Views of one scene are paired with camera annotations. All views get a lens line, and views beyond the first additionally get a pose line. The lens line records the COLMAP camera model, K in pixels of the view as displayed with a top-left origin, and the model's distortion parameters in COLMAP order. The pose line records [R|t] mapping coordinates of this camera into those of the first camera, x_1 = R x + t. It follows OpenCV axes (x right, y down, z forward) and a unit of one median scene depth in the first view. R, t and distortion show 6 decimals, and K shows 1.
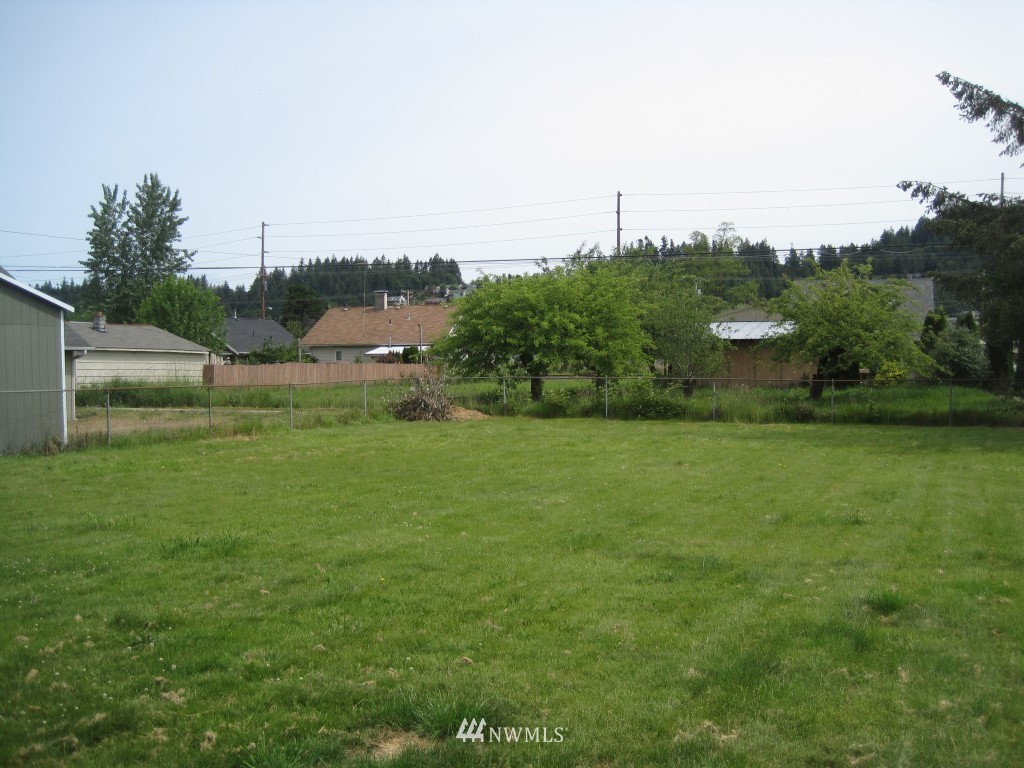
lens RADIAL K [[1037.6, 0, 512.0], [0, 1037.6, 384.0], [0, 0, 1]] dist [-0.013664, -0.001806]
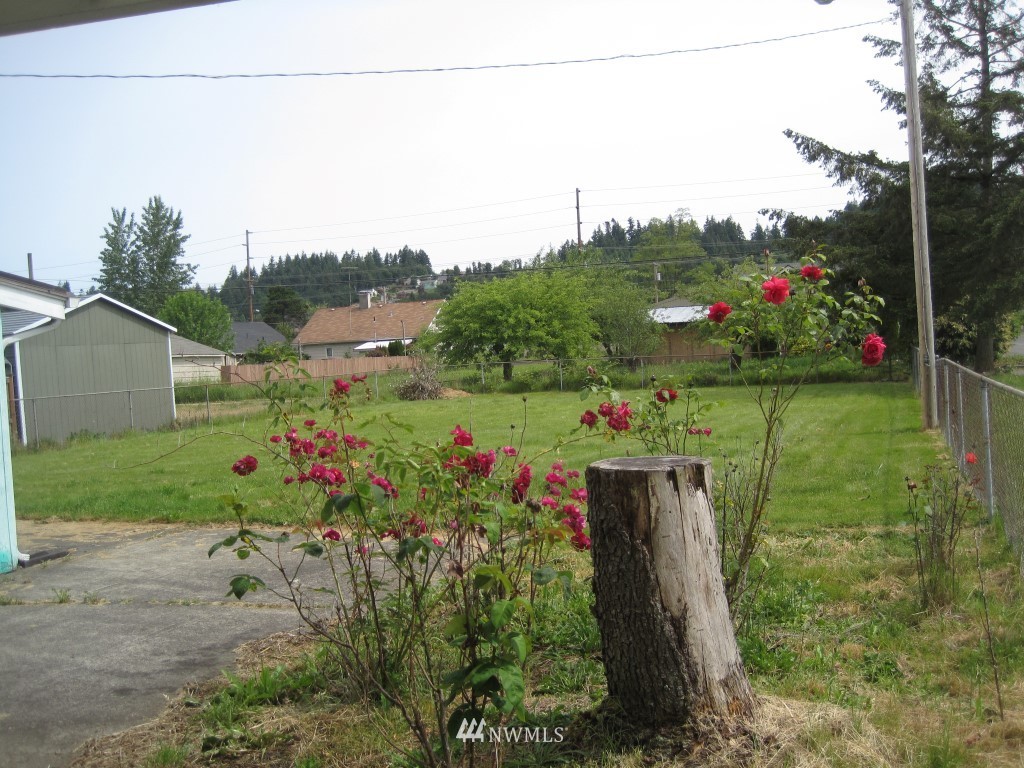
lens RADIAL K [[1037.6, 0, 512.0], [0, 1037.6, 384.0], [0, 0, 1]] dist [-0.013664, -0.001806]
pose [[0.998563, -0.048054, 0.023713, -0.000785], [0.047748, 0.998770, 0.013335, 0.001477], [-0.024324, -0.012183, 0.999630, -0.127326]]
